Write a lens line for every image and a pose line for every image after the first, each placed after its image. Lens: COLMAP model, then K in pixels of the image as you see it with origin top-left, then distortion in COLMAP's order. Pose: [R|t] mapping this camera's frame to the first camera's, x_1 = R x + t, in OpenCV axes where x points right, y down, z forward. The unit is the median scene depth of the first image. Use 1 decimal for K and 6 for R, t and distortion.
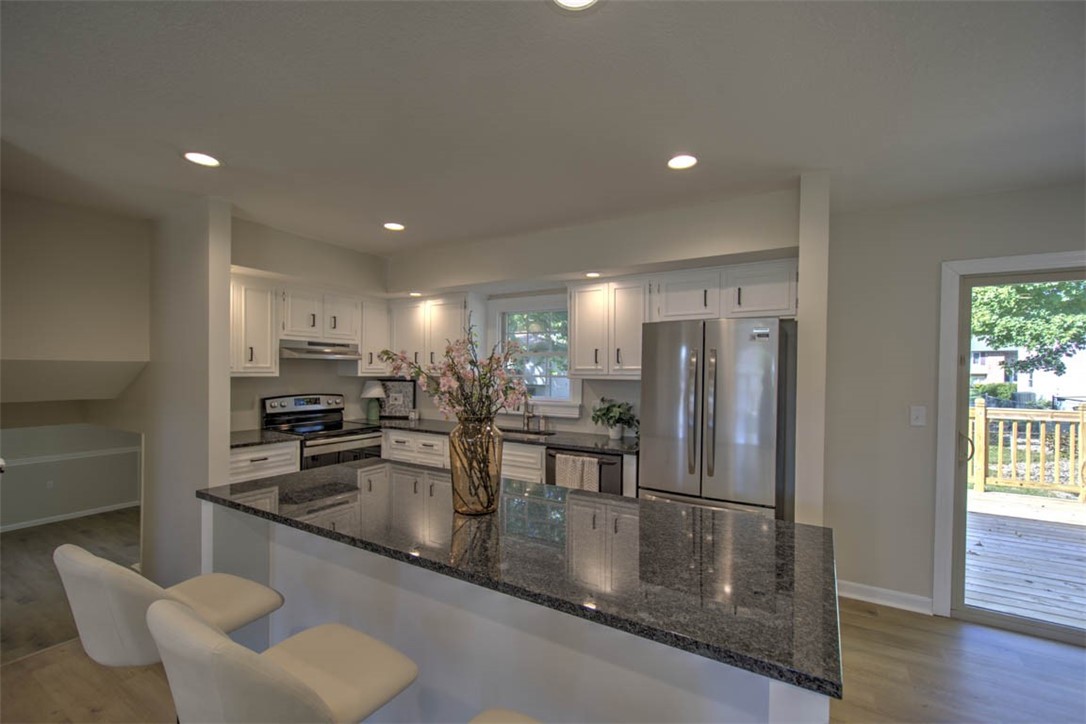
lens RADIAL K [[466.0, 0, 538.8], [0, 466.0, 374.6], [0, 0, 1]] dist [-0.001742, -0.001081]
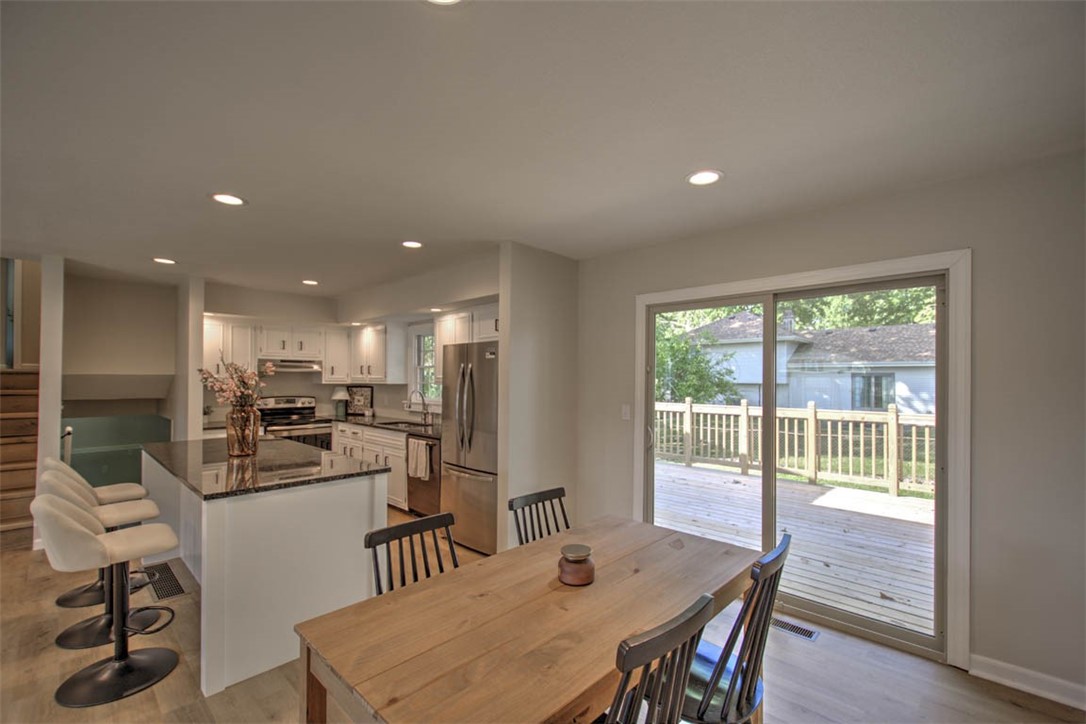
lens RADIAL K [[462.9, 0, 543.4], [0, 462.9, 369.2], [0, 0, 1]] dist [0.000594, -0.000110]
pose [[0.977279, -0.009354, -0.211749, 0.531561], [0.002735, 0.999499, -0.031532, 0.005581], [0.211938, 0.030236, 0.976815, -0.205241]]
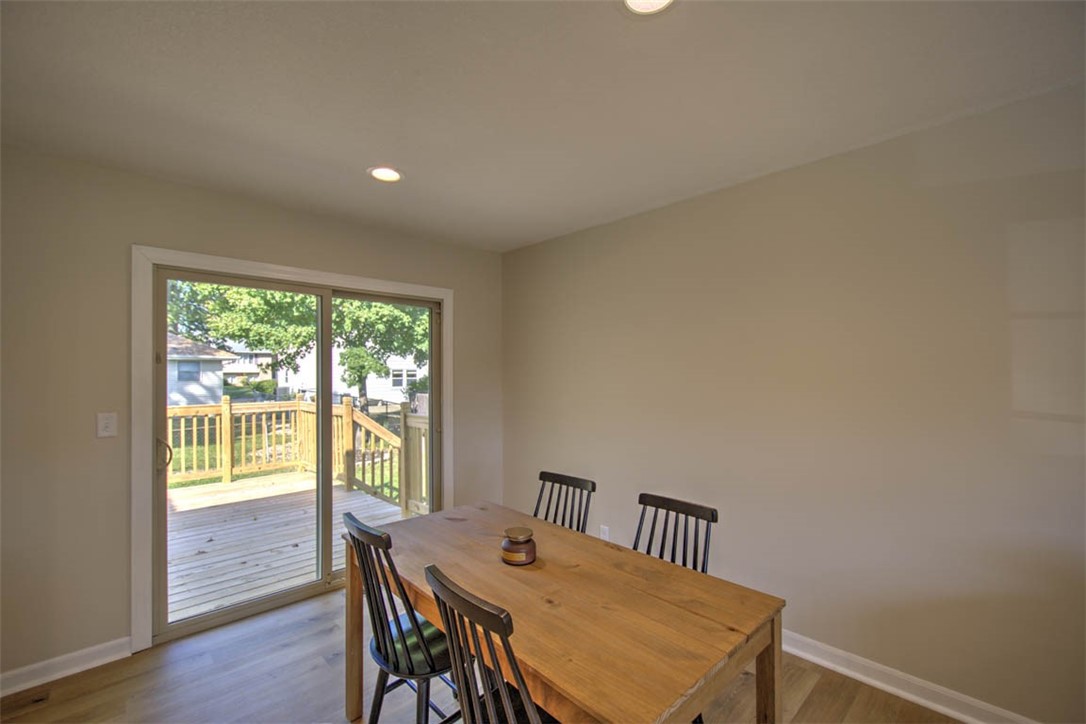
lens RADIAL K [[466.0, 0, 538.8], [0, 466.0, 374.6], [0, 0, 1]] dist [-0.001742, -0.001081]
pose [[0.264916, -0.015813, 0.964142, 0.136847], [0.015984, 0.999800, 0.012005, 0.001432], [-0.964139, 0.012231, 0.265116, 0.025549]]
